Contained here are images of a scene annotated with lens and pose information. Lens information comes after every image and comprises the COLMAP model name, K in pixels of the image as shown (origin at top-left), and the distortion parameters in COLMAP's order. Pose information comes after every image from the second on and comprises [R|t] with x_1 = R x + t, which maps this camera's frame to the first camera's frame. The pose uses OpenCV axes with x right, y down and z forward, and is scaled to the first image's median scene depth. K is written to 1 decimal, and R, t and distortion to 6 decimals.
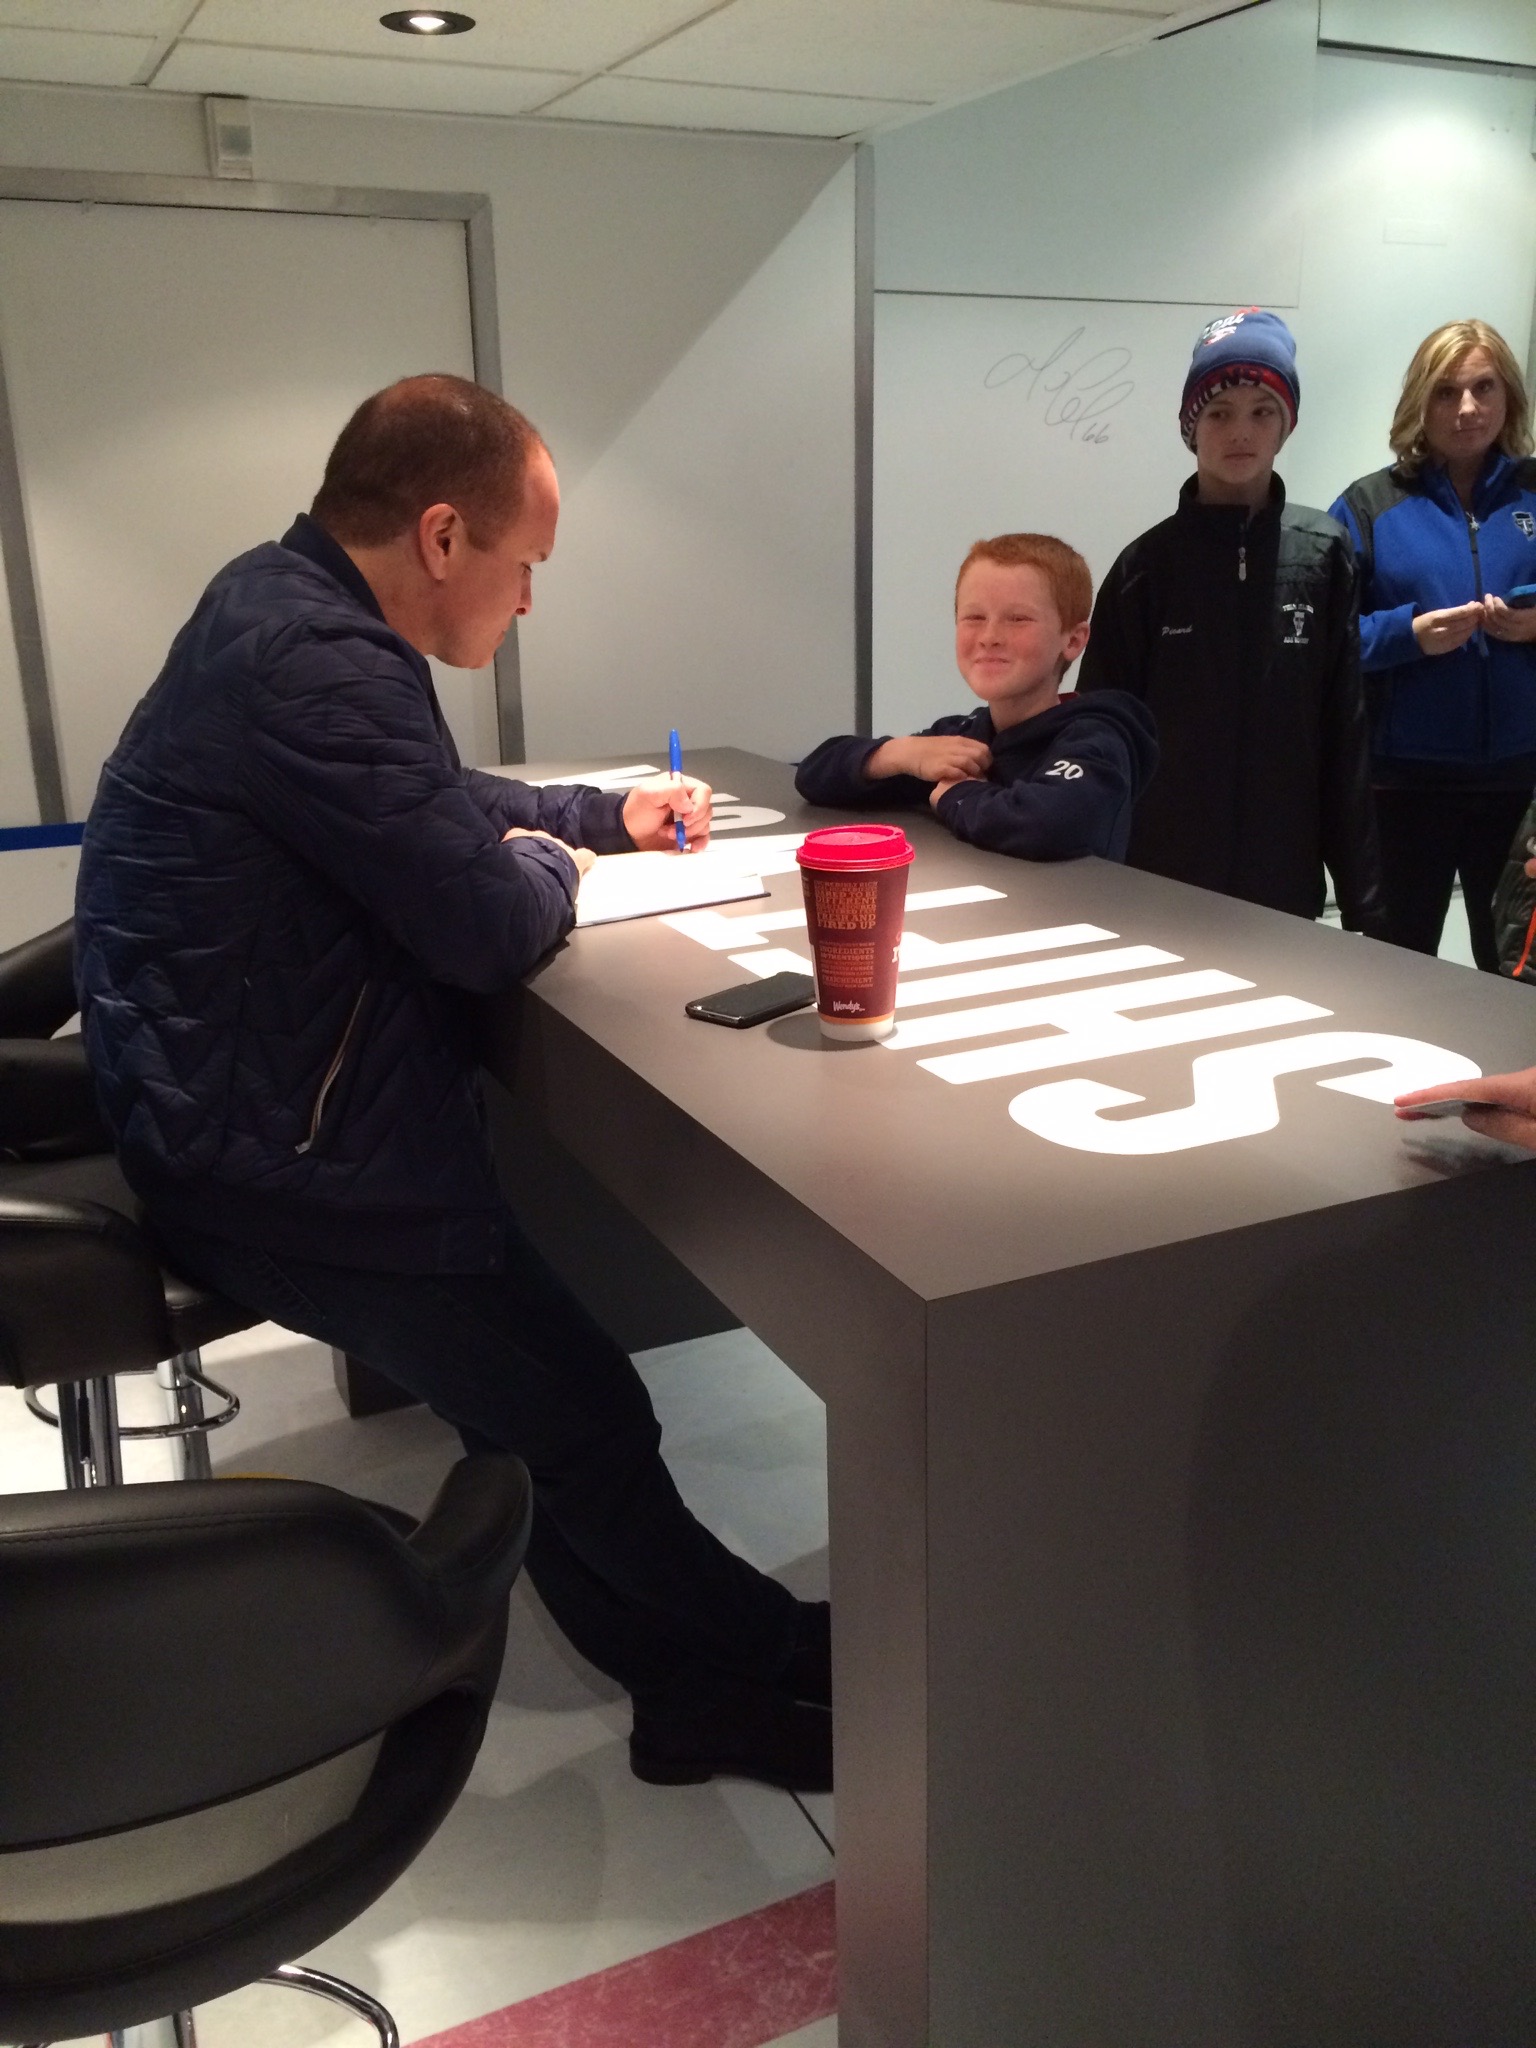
lens RADIAL K [[1790.4, 0, 773.8], [0, 1790.4, 1019.6], [0, 0, 1]] dist [0.094402, -0.073023]
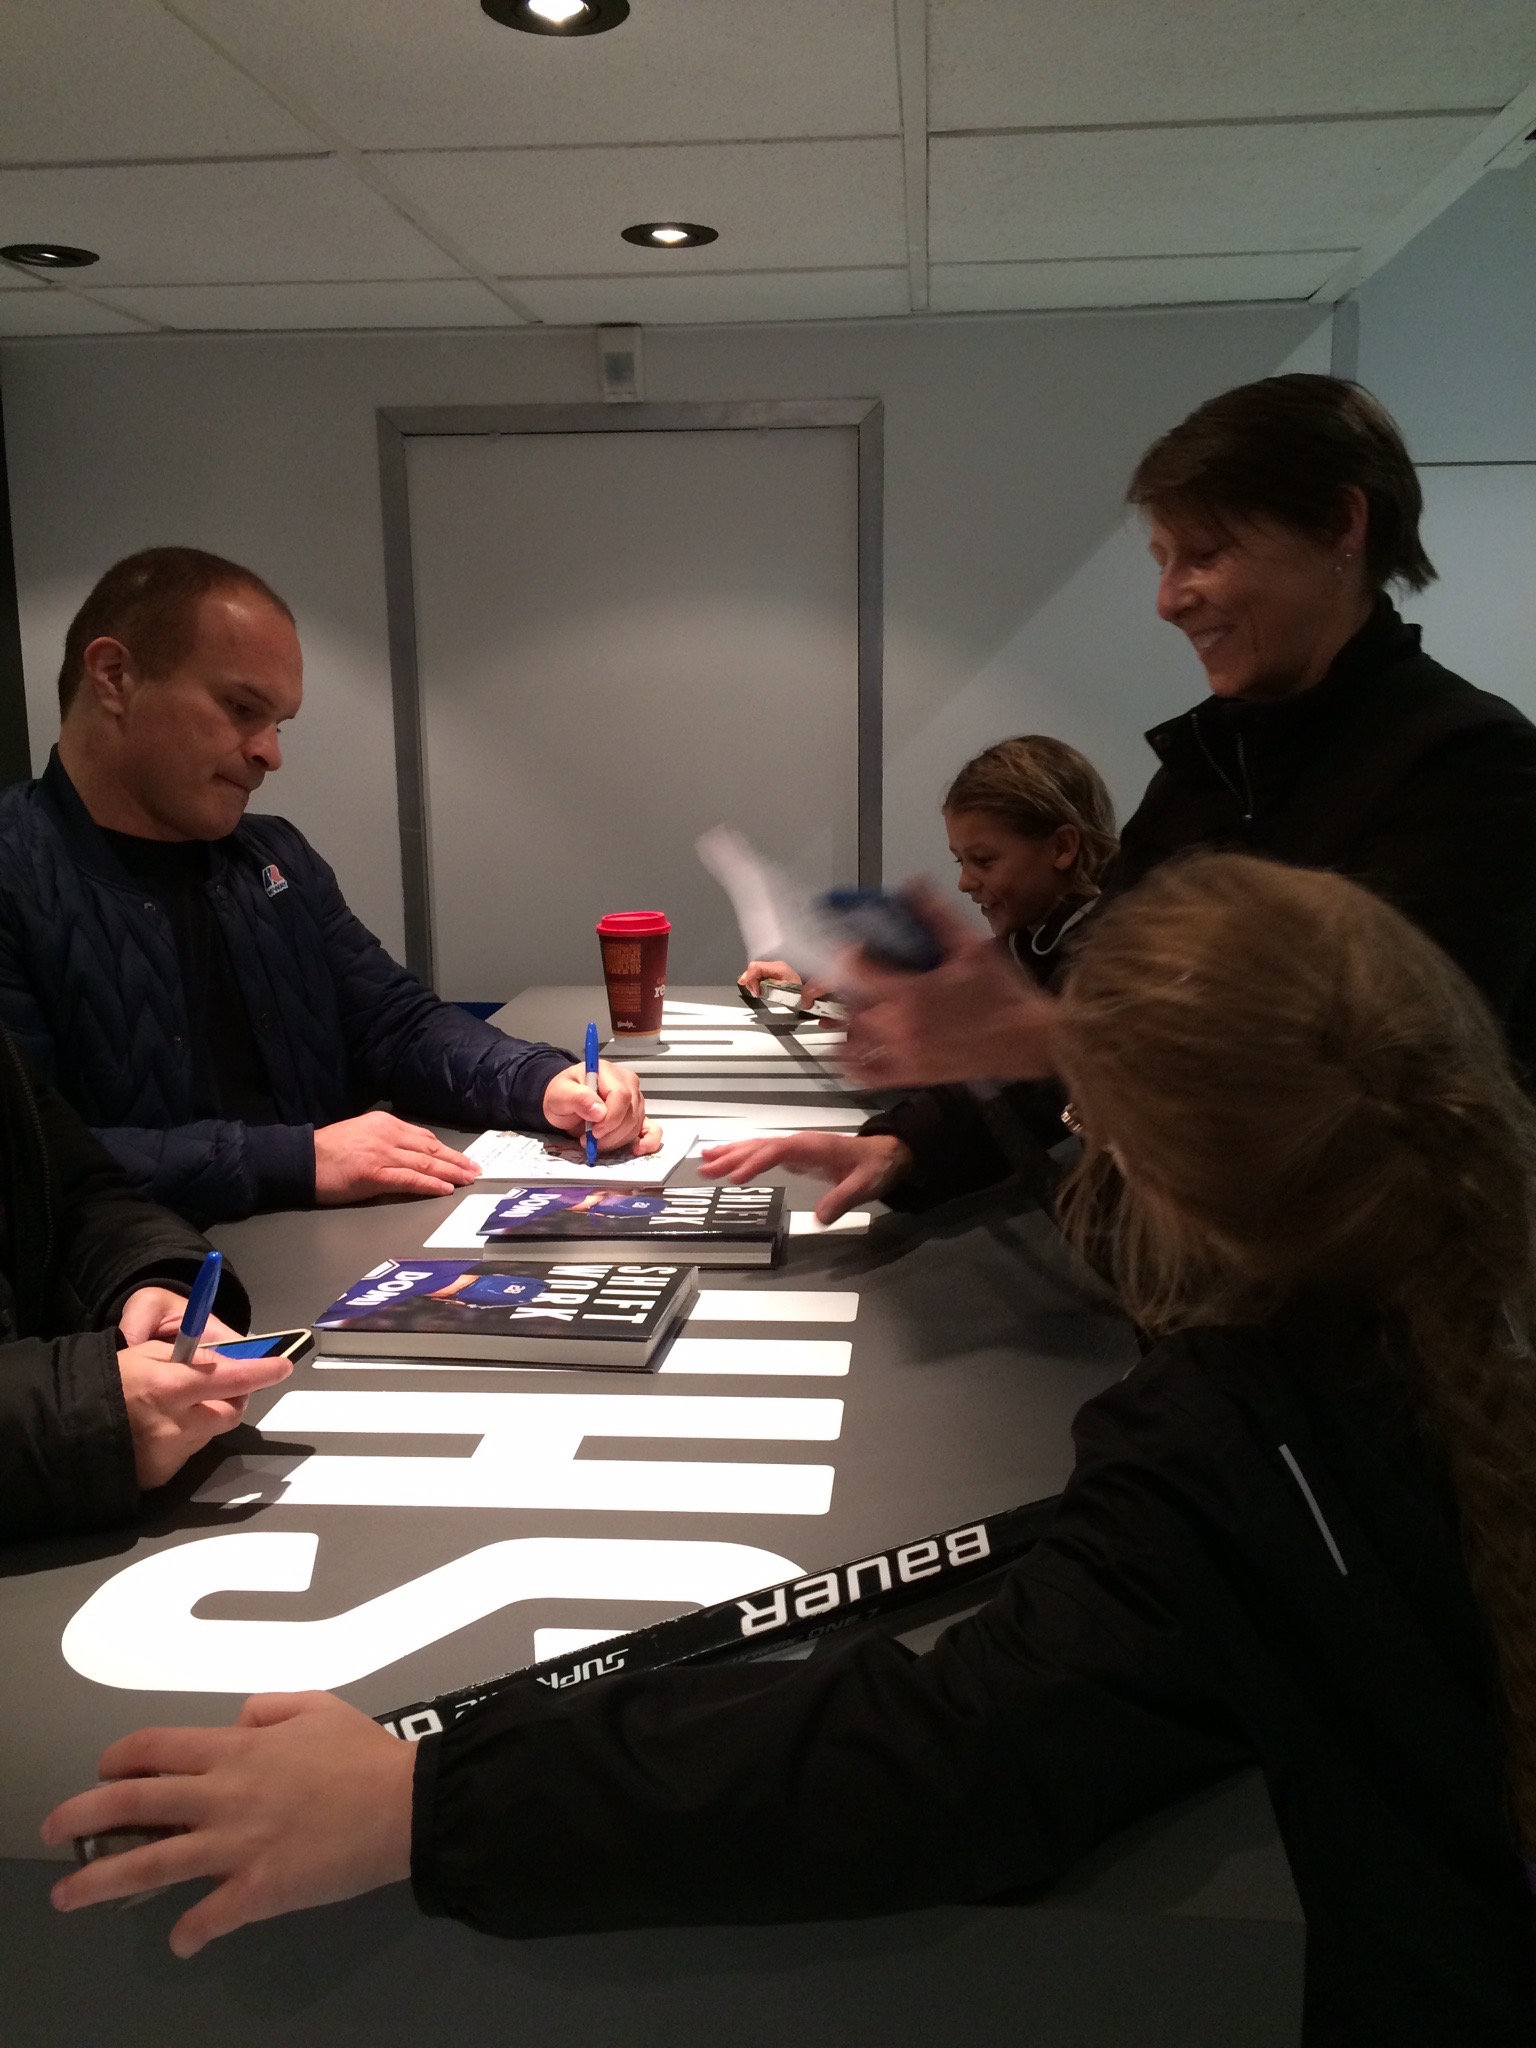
lens RADIAL K [[1790.4, 0, 769.3], [0, 1790.4, 1034.1], [0, 0, 1]] dist [0.094402, -0.073023]
pose [[0.862294, 0.108299, -0.494693, 0.354559], [-0.149852, 0.987685, -0.044979, -0.085864], [0.483729, 0.112916, 0.867903, 0.223607]]
